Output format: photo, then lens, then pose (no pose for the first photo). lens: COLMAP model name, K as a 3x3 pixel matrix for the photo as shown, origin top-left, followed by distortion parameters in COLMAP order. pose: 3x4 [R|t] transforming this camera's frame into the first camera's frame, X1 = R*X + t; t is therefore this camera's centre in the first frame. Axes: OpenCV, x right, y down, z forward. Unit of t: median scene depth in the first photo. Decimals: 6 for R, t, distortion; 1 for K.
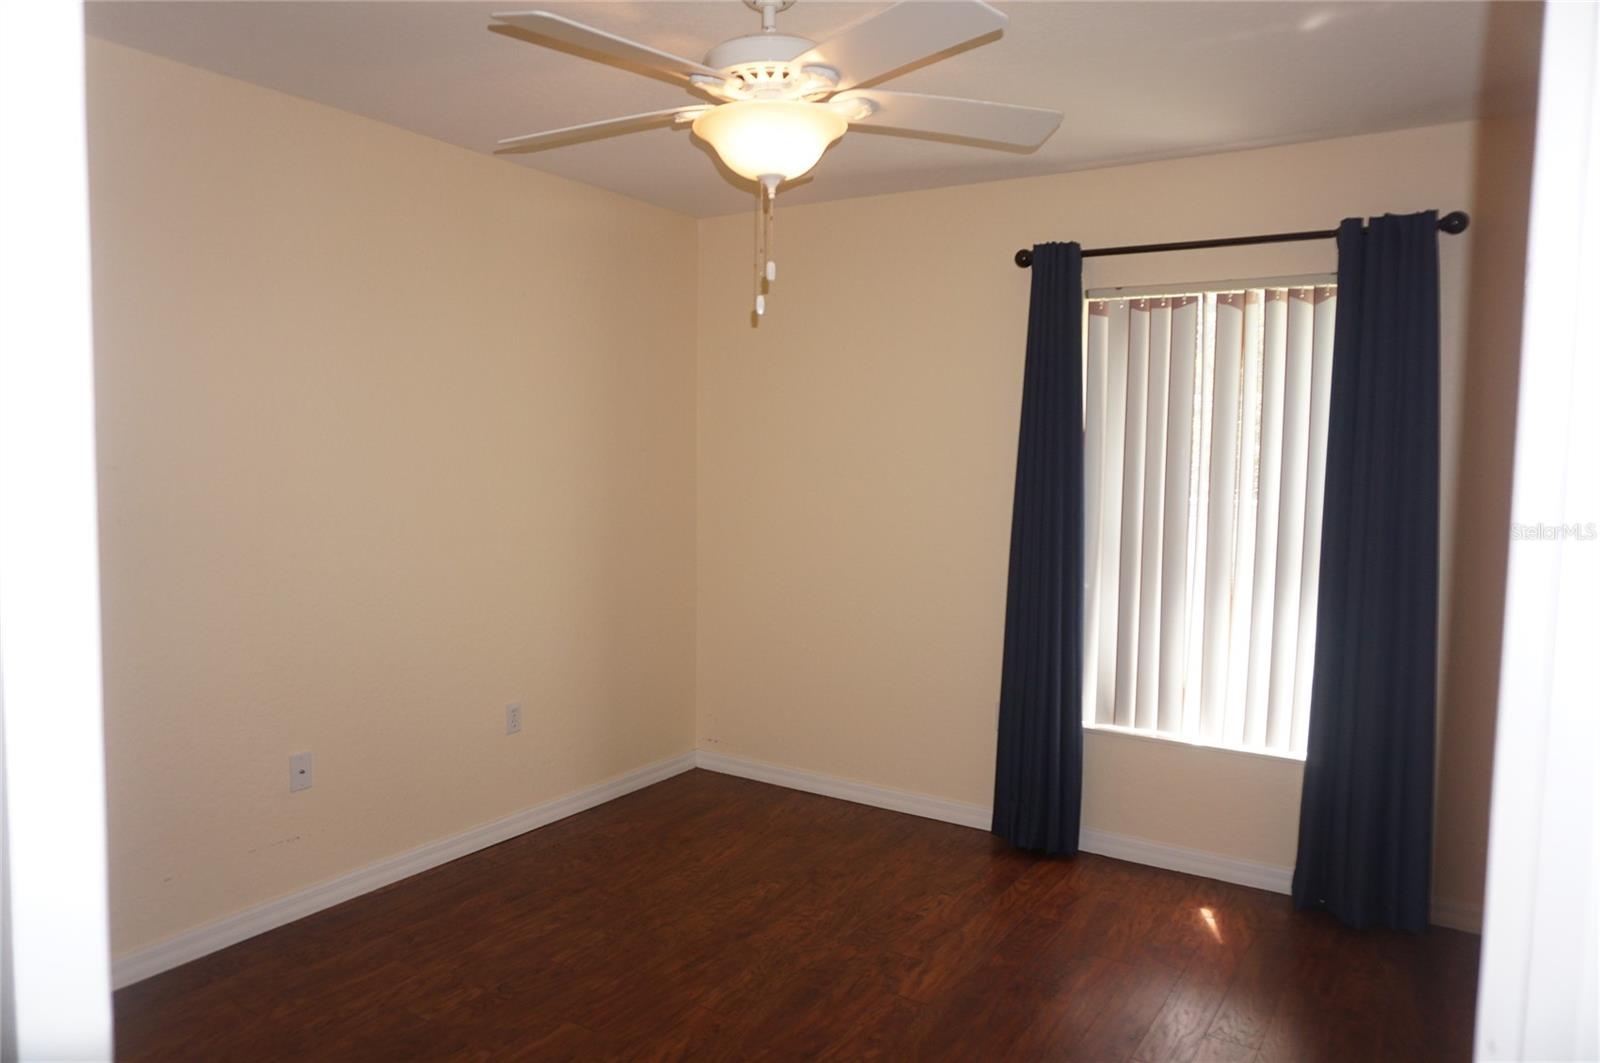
lens RADIAL K [[1062.4, 0, 800.0], [0, 1062.4, 531.5], [0, 0, 1]] dist [-0.039193, 0.001110]
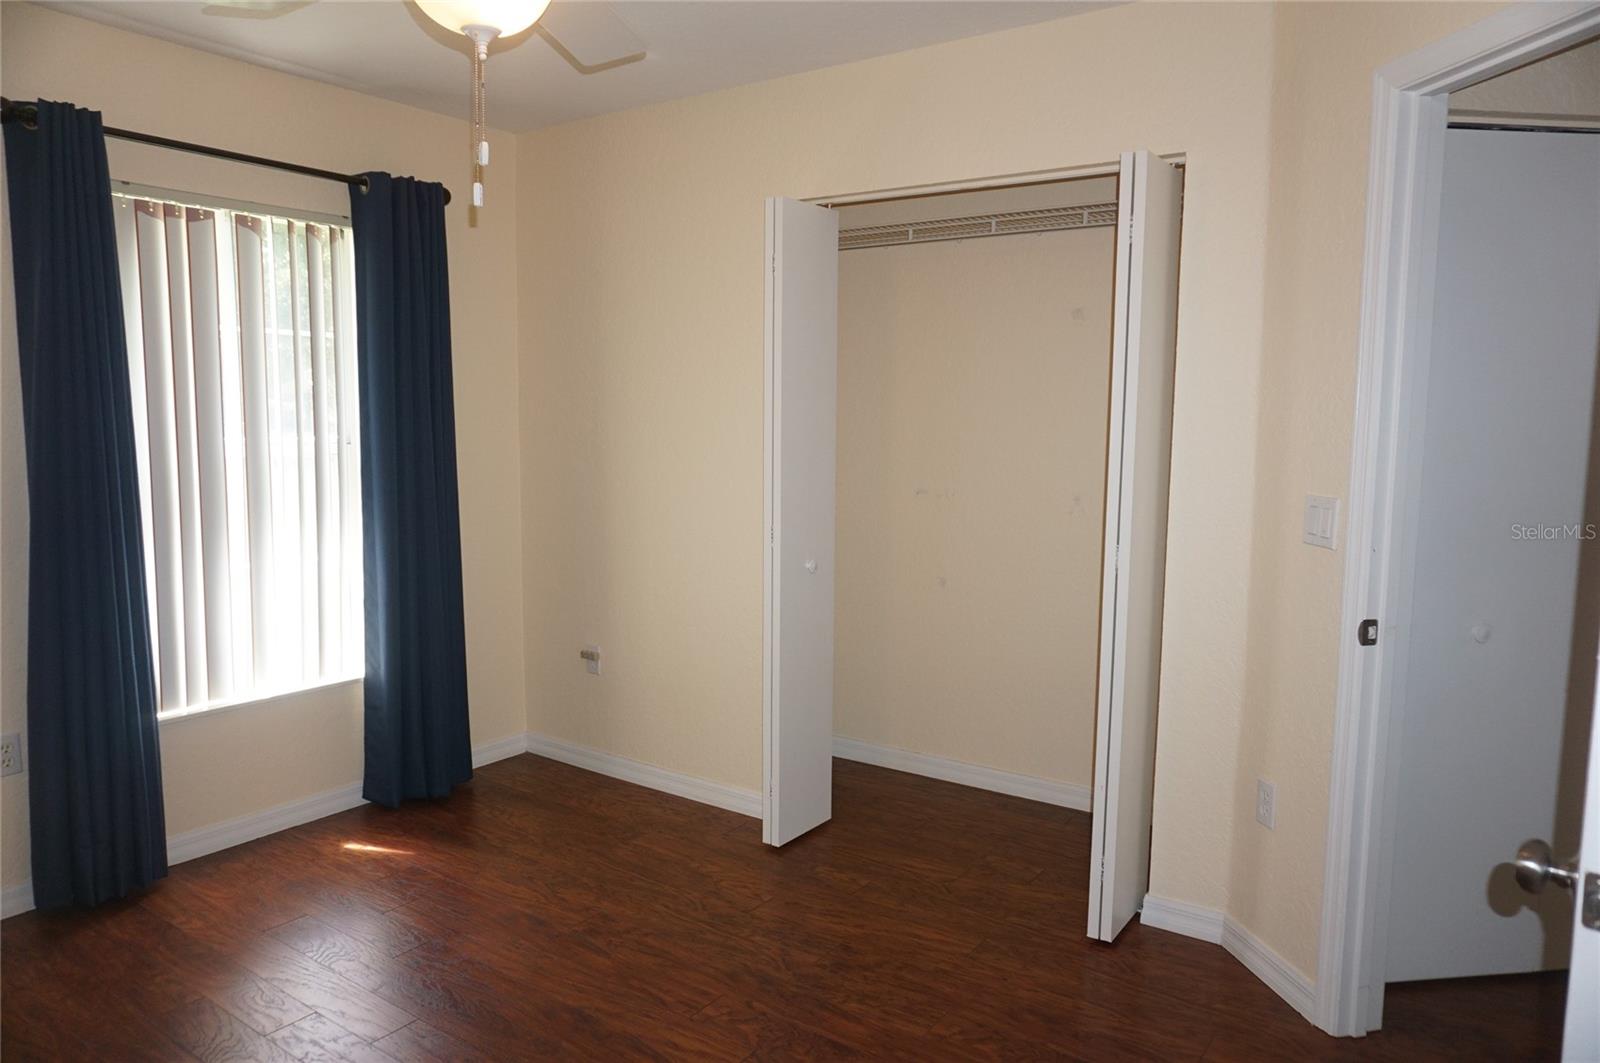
lens RADIAL K [[1062.4, 0, 800.0], [0, 1062.4, 531.5], [0, 0, 1]] dist [-0.039193, 0.001110]
pose [[0.031612, -0.125975, 0.991530, -0.544313], [0.060530, 0.990446, 0.123907, -0.034754], [-0.997666, 0.056100, 0.038935, 0.498916]]
